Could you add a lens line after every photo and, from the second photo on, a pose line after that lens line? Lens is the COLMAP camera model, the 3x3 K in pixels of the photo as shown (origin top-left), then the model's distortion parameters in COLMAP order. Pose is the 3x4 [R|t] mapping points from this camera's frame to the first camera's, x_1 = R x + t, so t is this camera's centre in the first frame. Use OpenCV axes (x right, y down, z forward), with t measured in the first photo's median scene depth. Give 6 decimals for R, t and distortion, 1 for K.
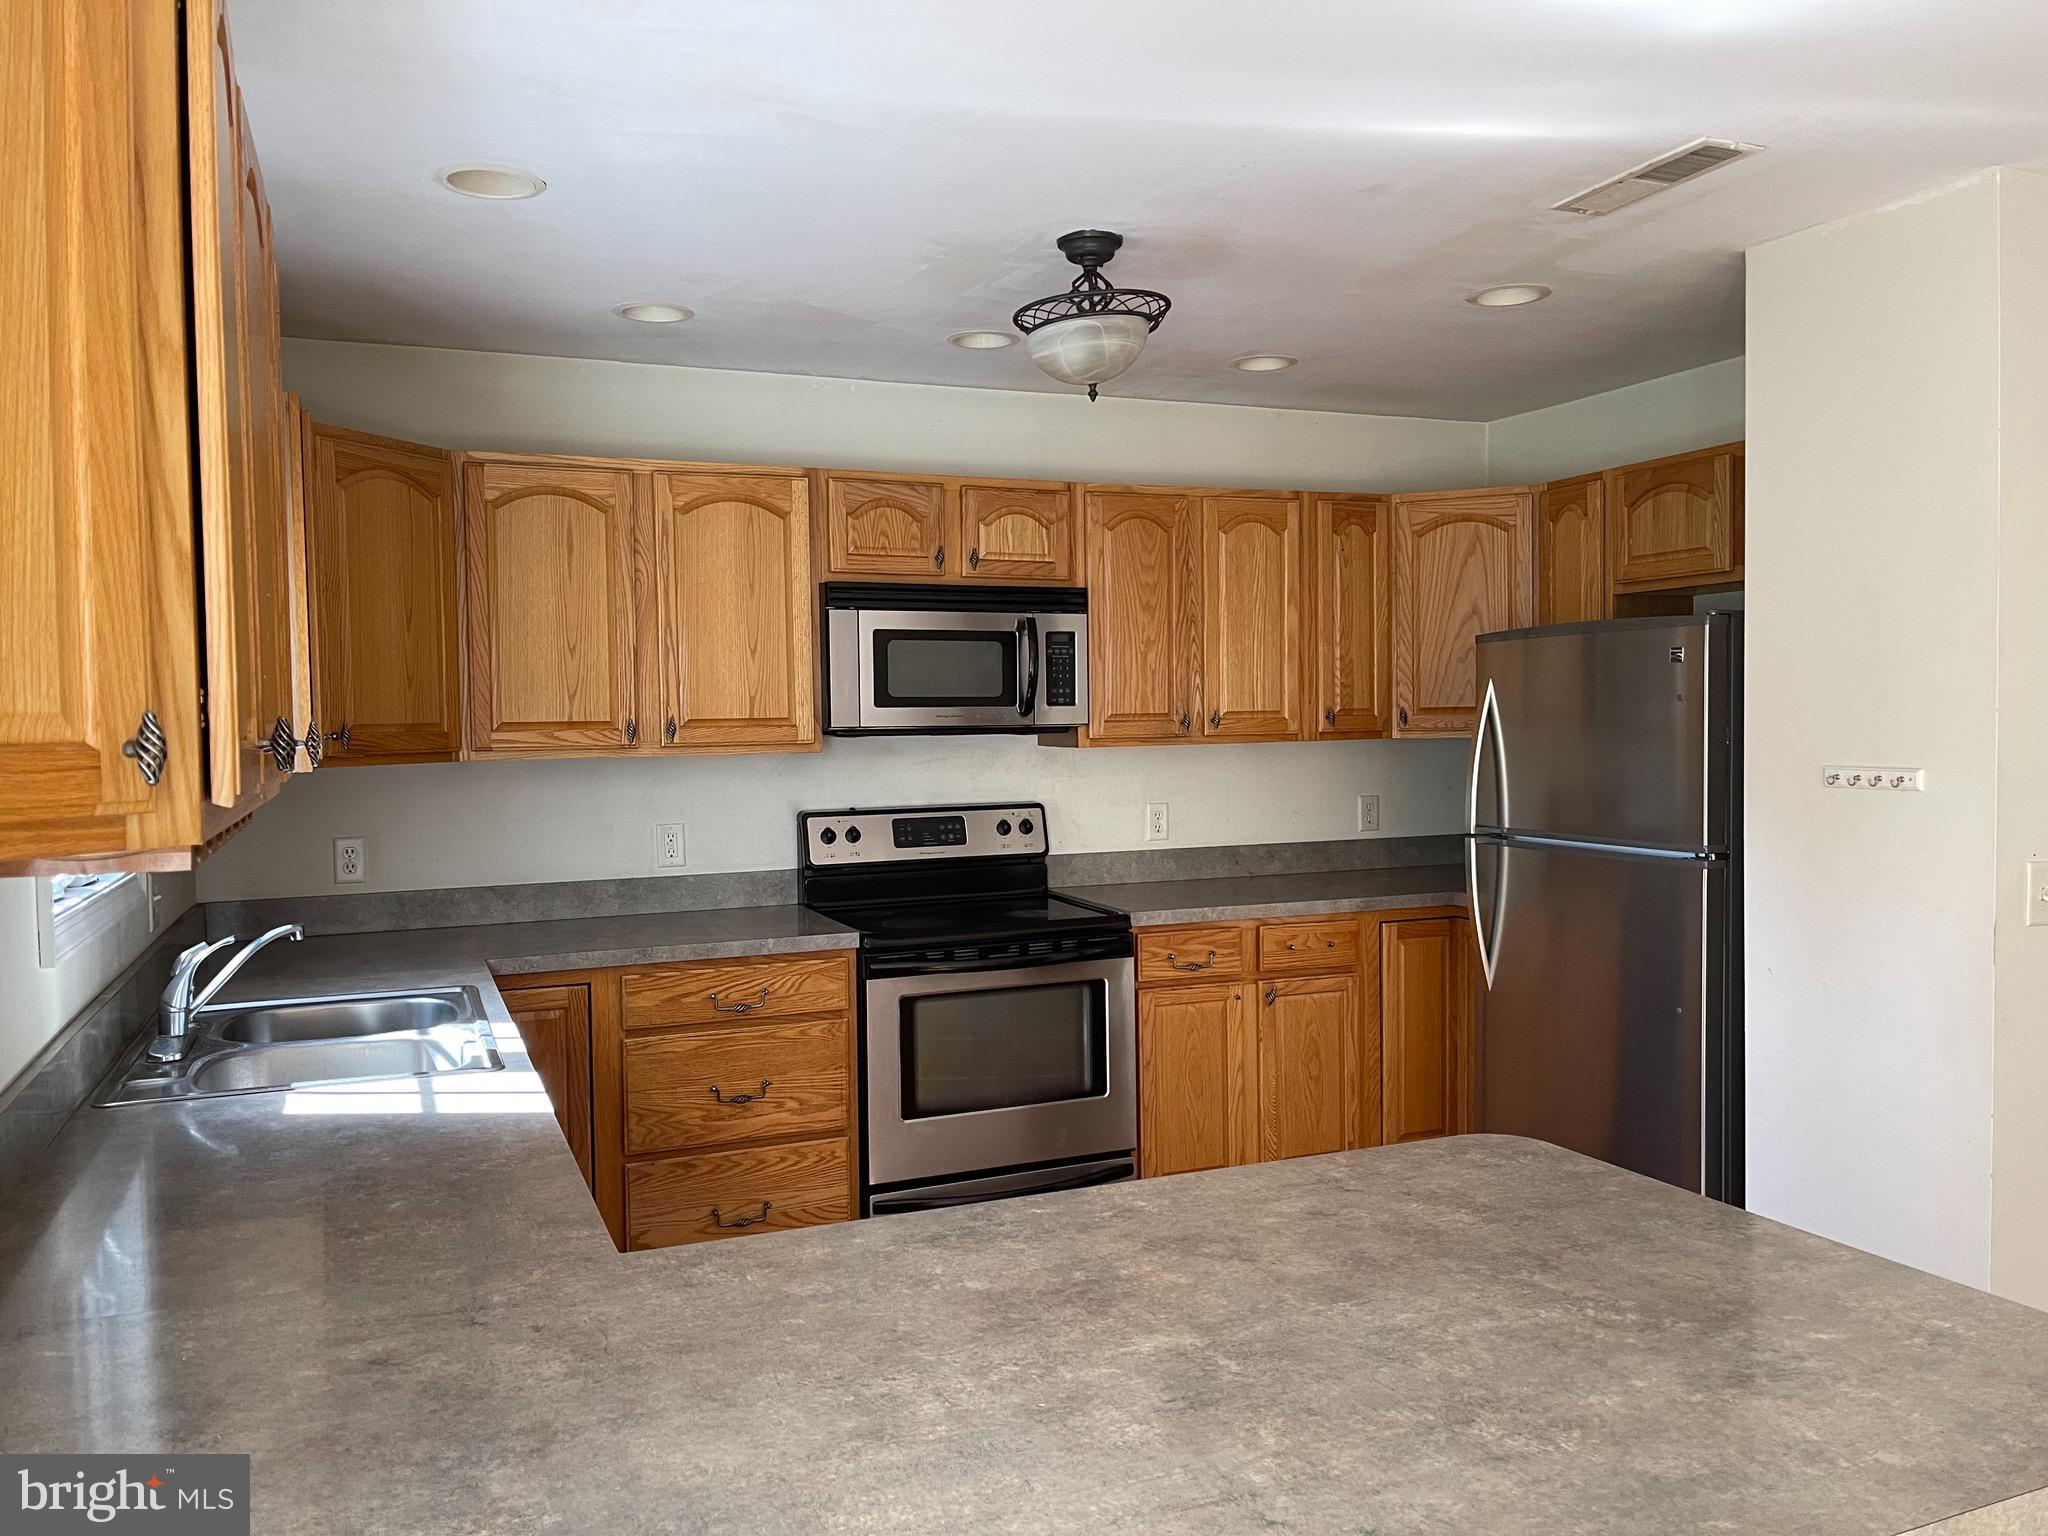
lens RADIAL K [[1549.2, 0, 1024.0], [0, 1549.2, 768.0], [0, 0, 1]] dist [-0.005639, -0.003689]
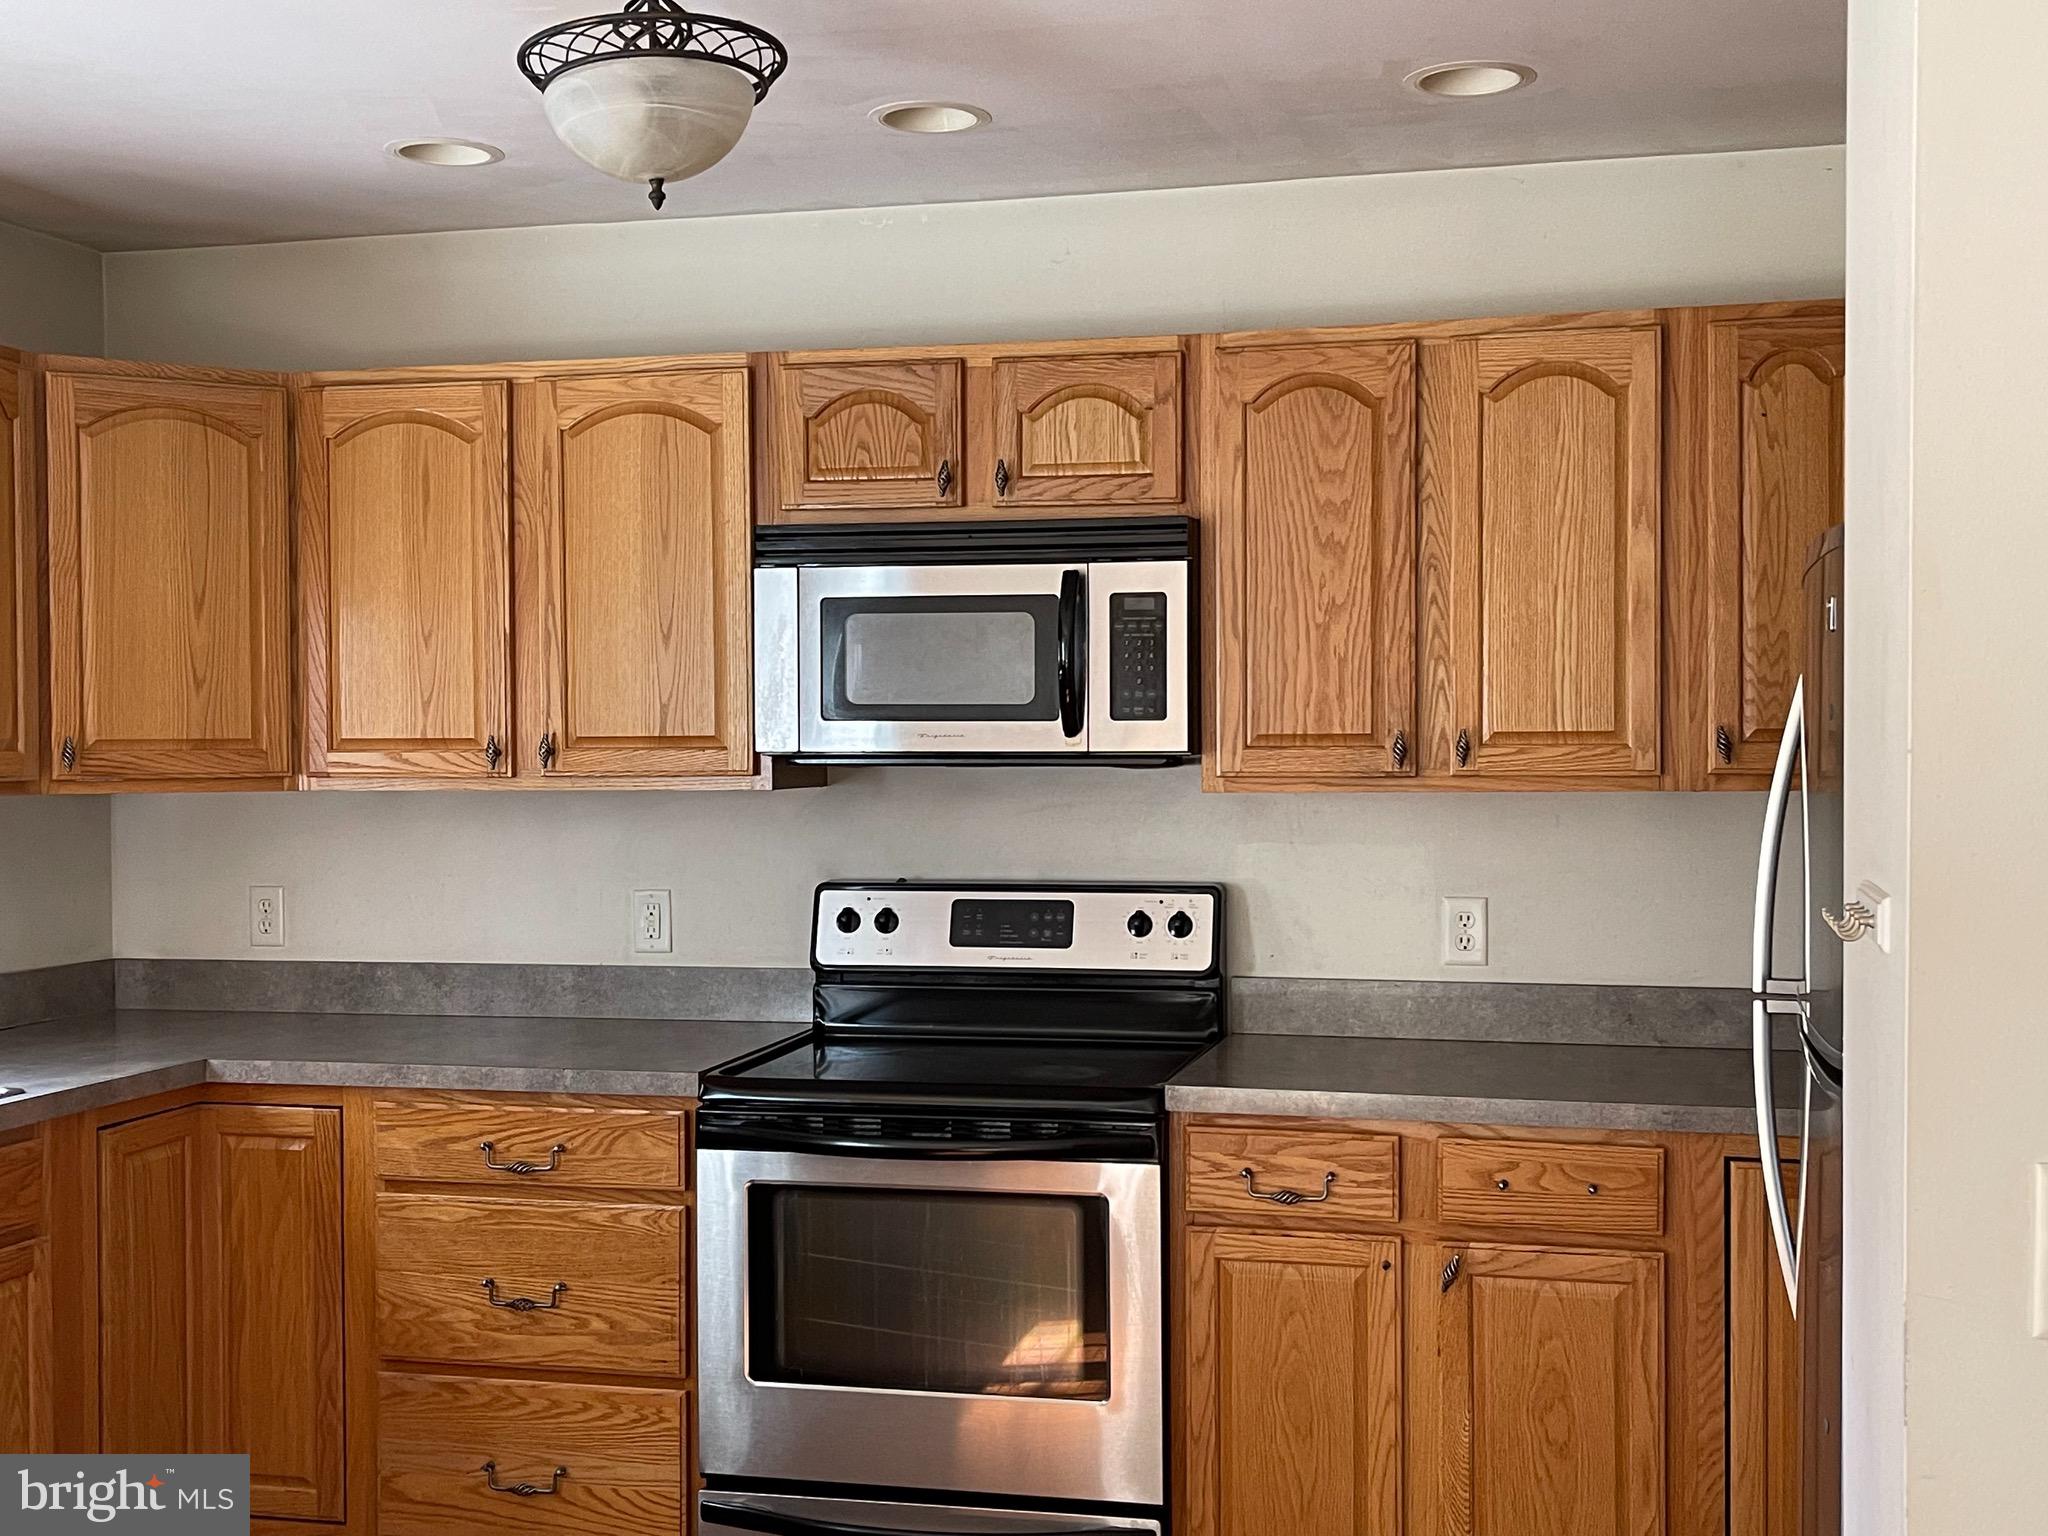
lens RADIAL K [[2315.2, 0, 1024.0], [0, 2315.2, 768.0], [0, 0, 1]] dist [0.011885, -0.018332]
pose [[0.807063, 0.018611, -0.590171, 0.518521], [-0.026628, 0.999633, -0.004890, -0.017275], [0.589864, 0.019662, 0.807263, 0.279760]]
